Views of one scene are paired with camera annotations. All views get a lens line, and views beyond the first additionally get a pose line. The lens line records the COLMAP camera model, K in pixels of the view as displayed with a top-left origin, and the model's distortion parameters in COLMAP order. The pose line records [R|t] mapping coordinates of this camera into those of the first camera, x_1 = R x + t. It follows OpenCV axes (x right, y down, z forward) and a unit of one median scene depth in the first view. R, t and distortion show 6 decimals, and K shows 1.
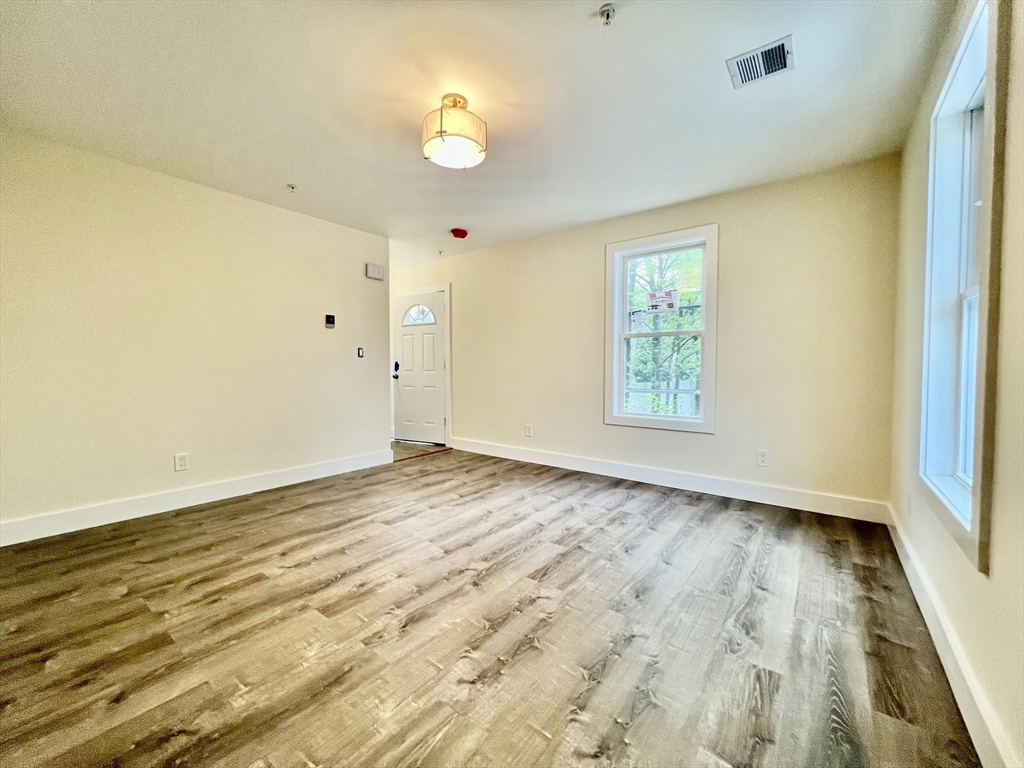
lens RADIAL K [[417.8, 0, 512.1], [0, 417.8, 380.6], [0, 0, 1]] dist [0.000937, 0.000168]
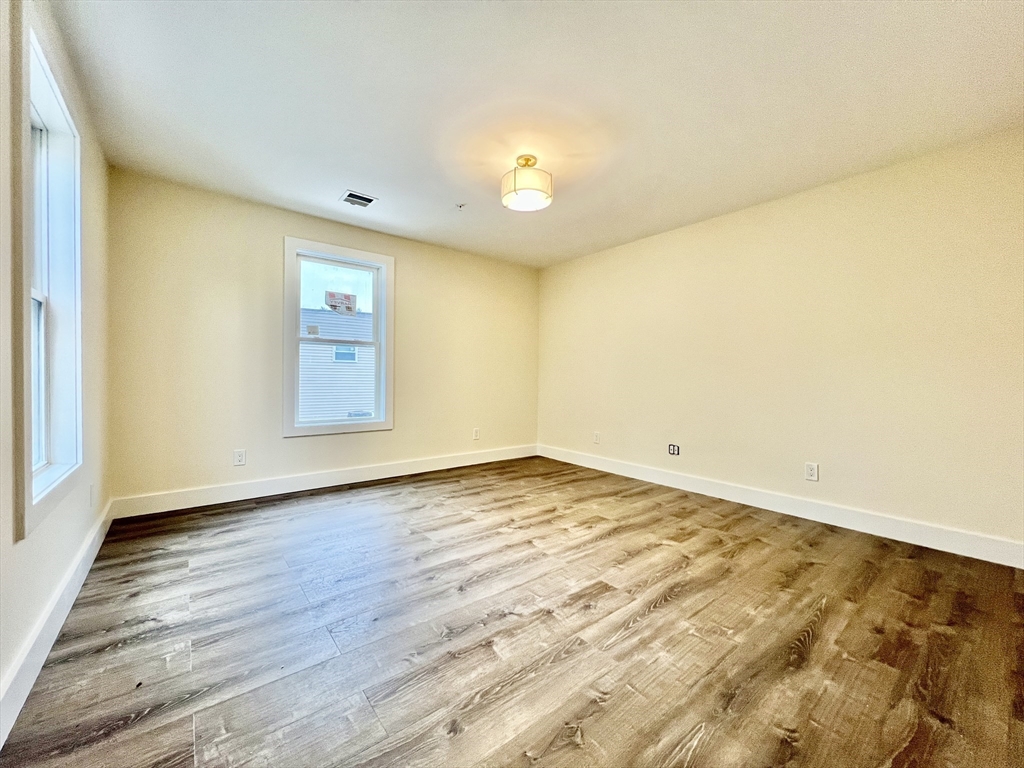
lens RADIAL K [[417.8, 0, 502.3], [0, 417.8, 383.8], [0, 0, 1]] dist [0.000937, 0.000168]
pose [[-0.966629, -0.015799, 0.255693, -0.387521], [-0.004482, 0.998987, 0.044781, -0.058442], [-0.256141, 0.042141, -0.965720, 2.213181]]
